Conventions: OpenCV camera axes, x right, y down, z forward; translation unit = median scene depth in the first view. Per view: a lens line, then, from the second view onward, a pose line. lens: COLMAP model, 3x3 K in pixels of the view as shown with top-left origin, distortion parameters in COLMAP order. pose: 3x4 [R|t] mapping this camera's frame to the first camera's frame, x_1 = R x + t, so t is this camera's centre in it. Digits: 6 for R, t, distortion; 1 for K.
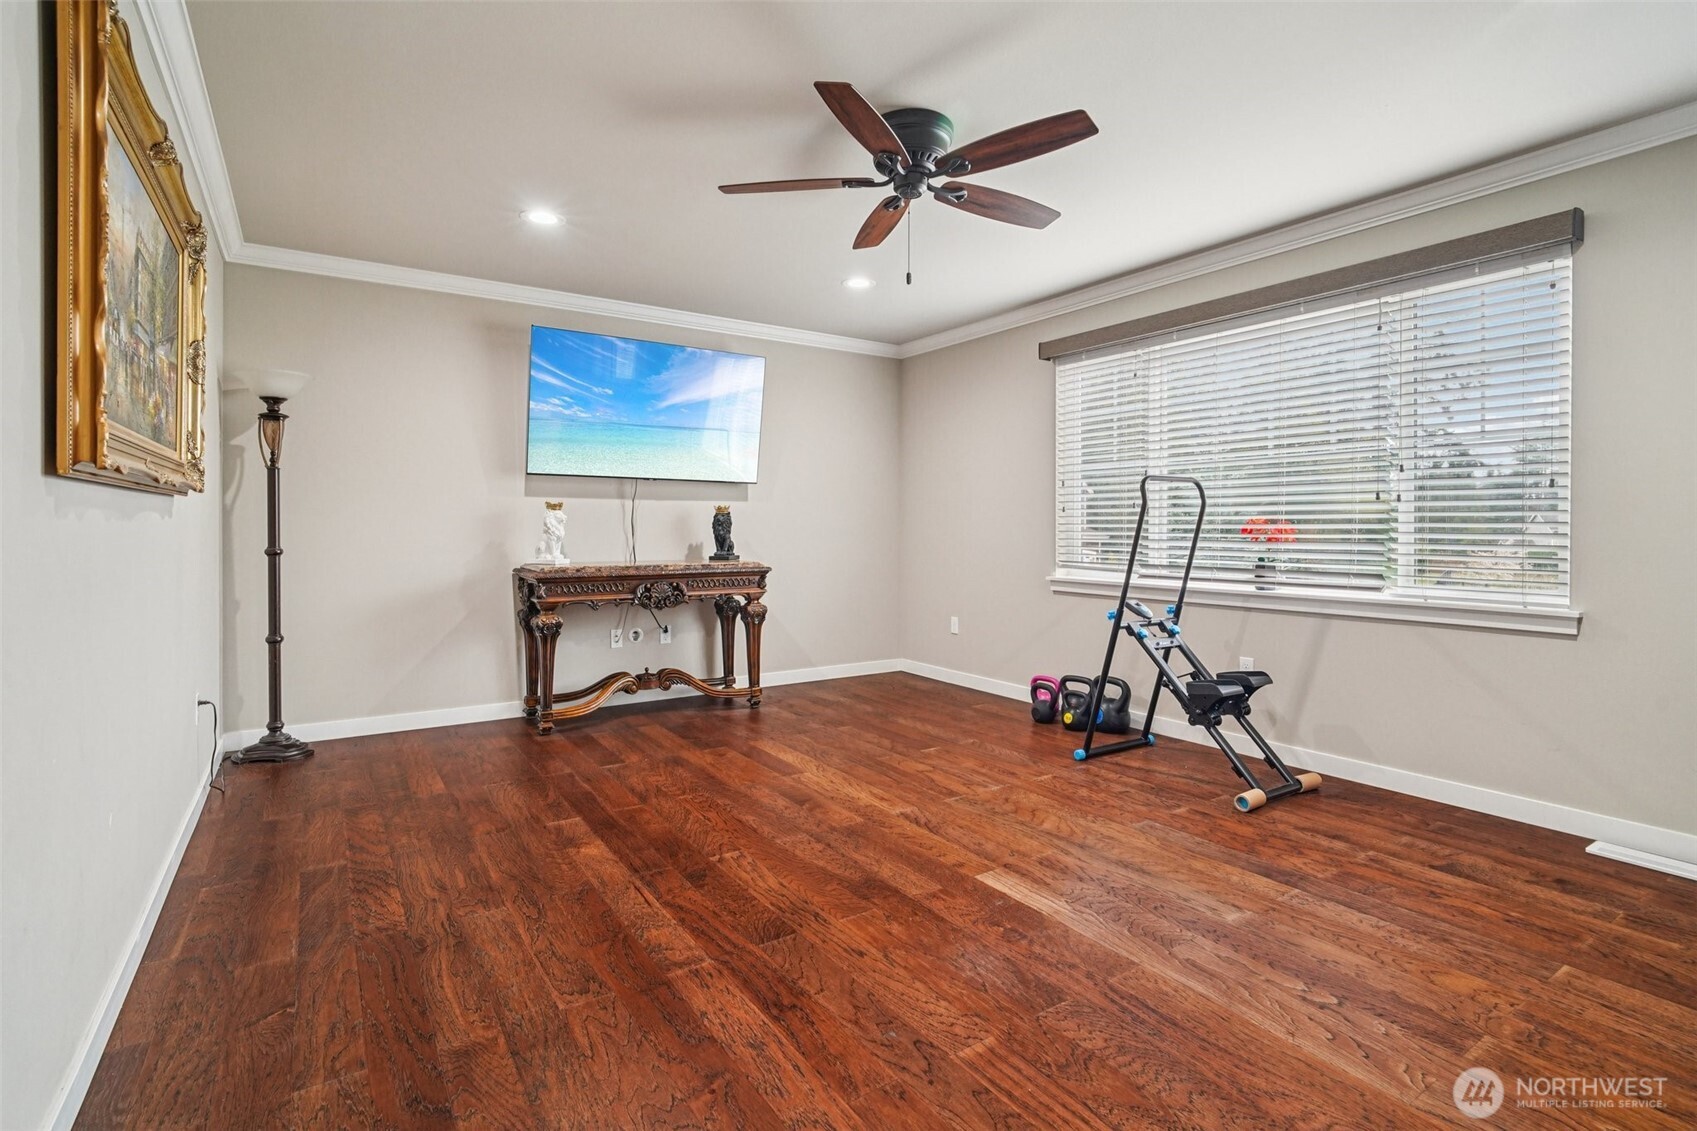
lens RADIAL K [[802.0, 0, 856.8], [0, 802.0, 546.8], [0, 0, 1]] dist [-0.002572, 0.000050]
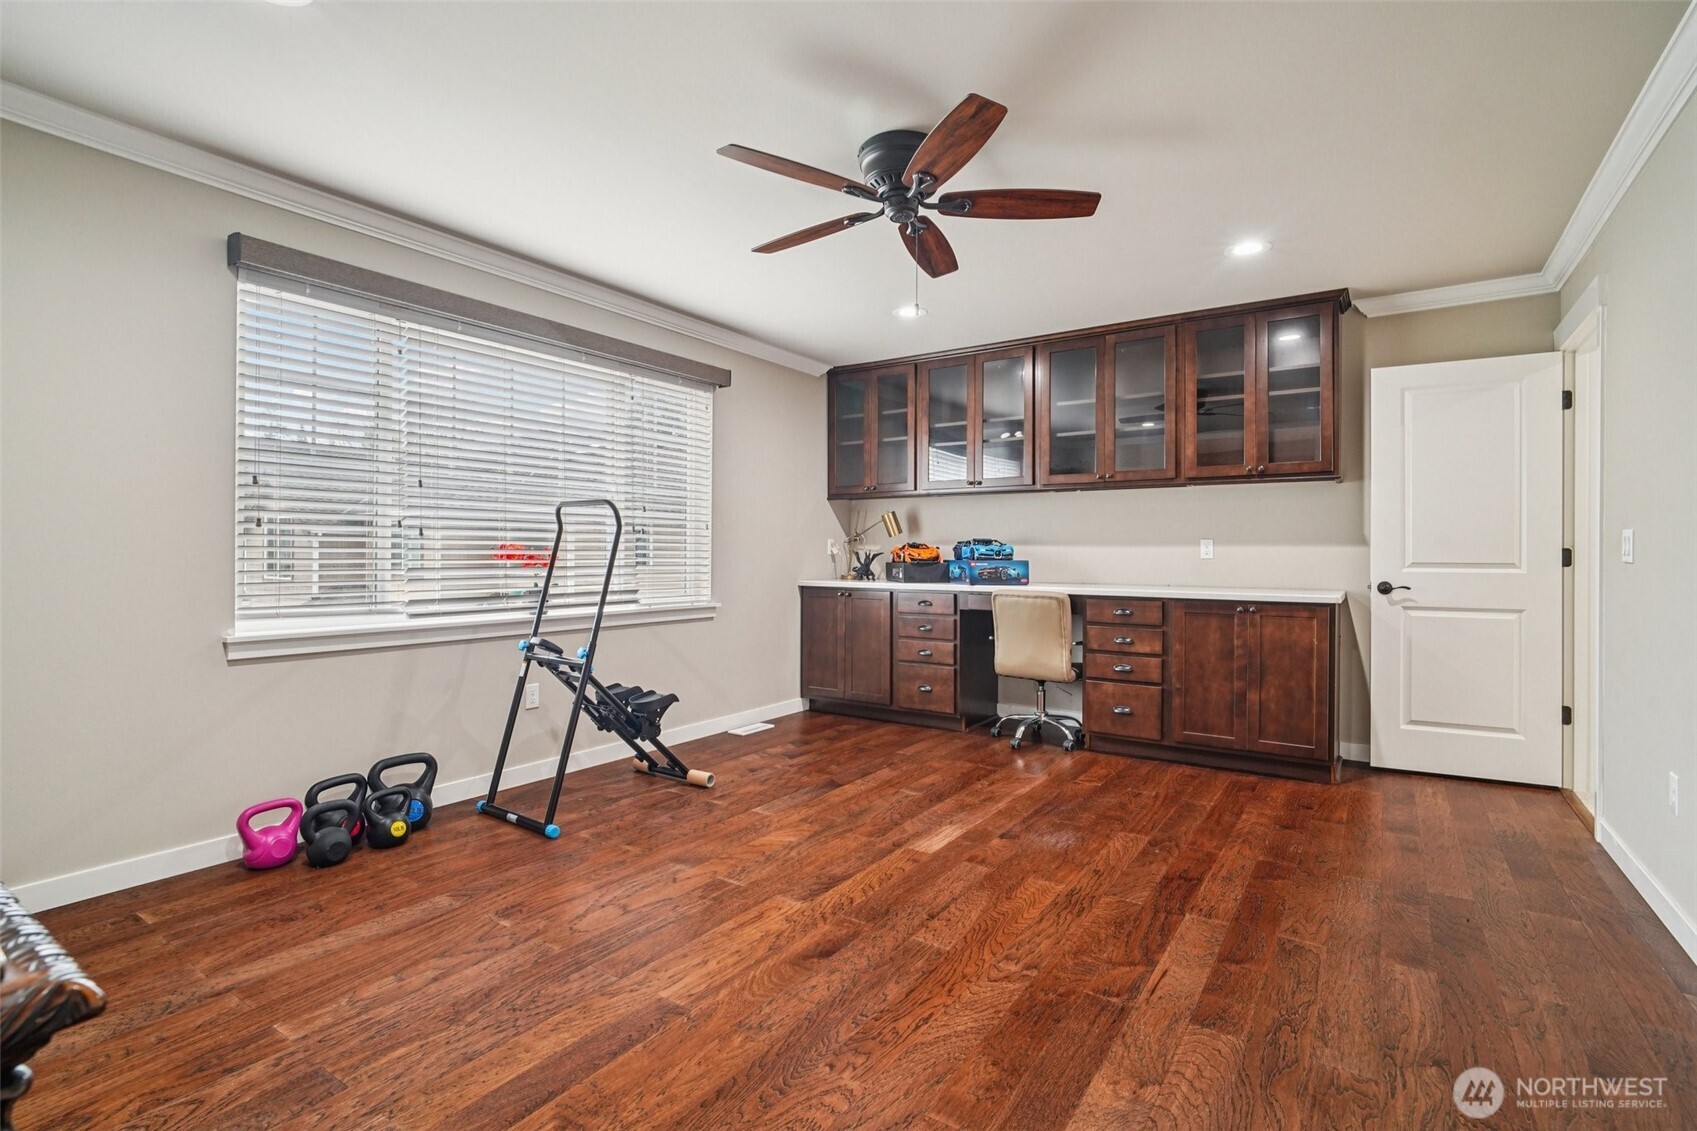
lens RADIAL K [[802.0, 0, 856.8], [0, 802.0, 546.8], [0, 0, 1]] dist [-0.002572, 0.000050]
pose [[-0.378470, 0.006240, 0.925592, -0.777945], [0.017440, 0.999848, 0.000391, -0.032326], [-0.925449, 0.016291, -0.378522, 1.333108]]
